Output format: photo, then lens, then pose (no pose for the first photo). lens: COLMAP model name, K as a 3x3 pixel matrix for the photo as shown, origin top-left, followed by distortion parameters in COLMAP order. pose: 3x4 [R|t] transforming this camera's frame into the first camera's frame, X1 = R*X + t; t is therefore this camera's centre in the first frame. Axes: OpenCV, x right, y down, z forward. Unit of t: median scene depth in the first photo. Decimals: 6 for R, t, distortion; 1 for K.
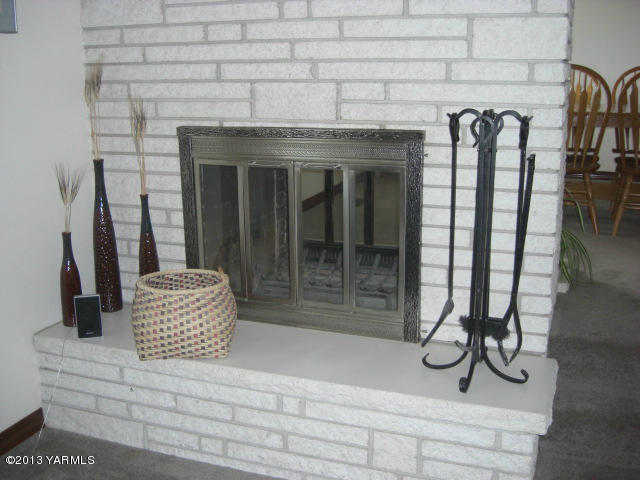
lens RADIAL K [[720.1, 0, 320.0], [0, 720.1, 240.0], [0, 0, 1]] dist [-0.117699, -0.037154]
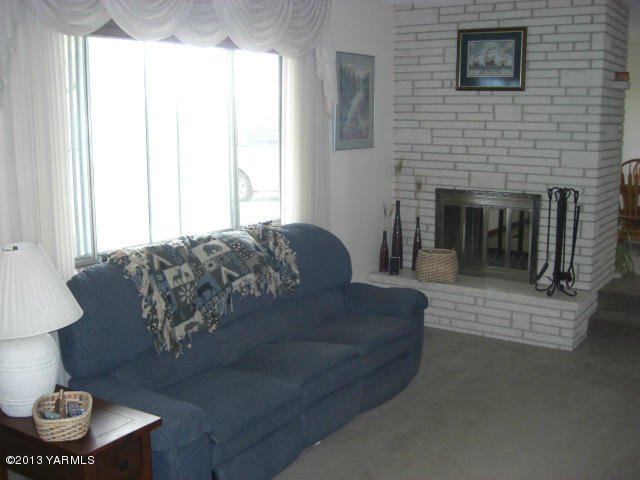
lens RADIAL K [[720.1, 0, 320.0], [0, 720.1, 240.0], [0, 0, 1]] dist [-0.117699, -0.037154]
pose [[0.969777, 0.052048, -0.238378, 0.001155], [-0.069457, 0.995451, -0.065219, 0.201689], [0.233899, 0.079805, 0.968980, -1.442688]]
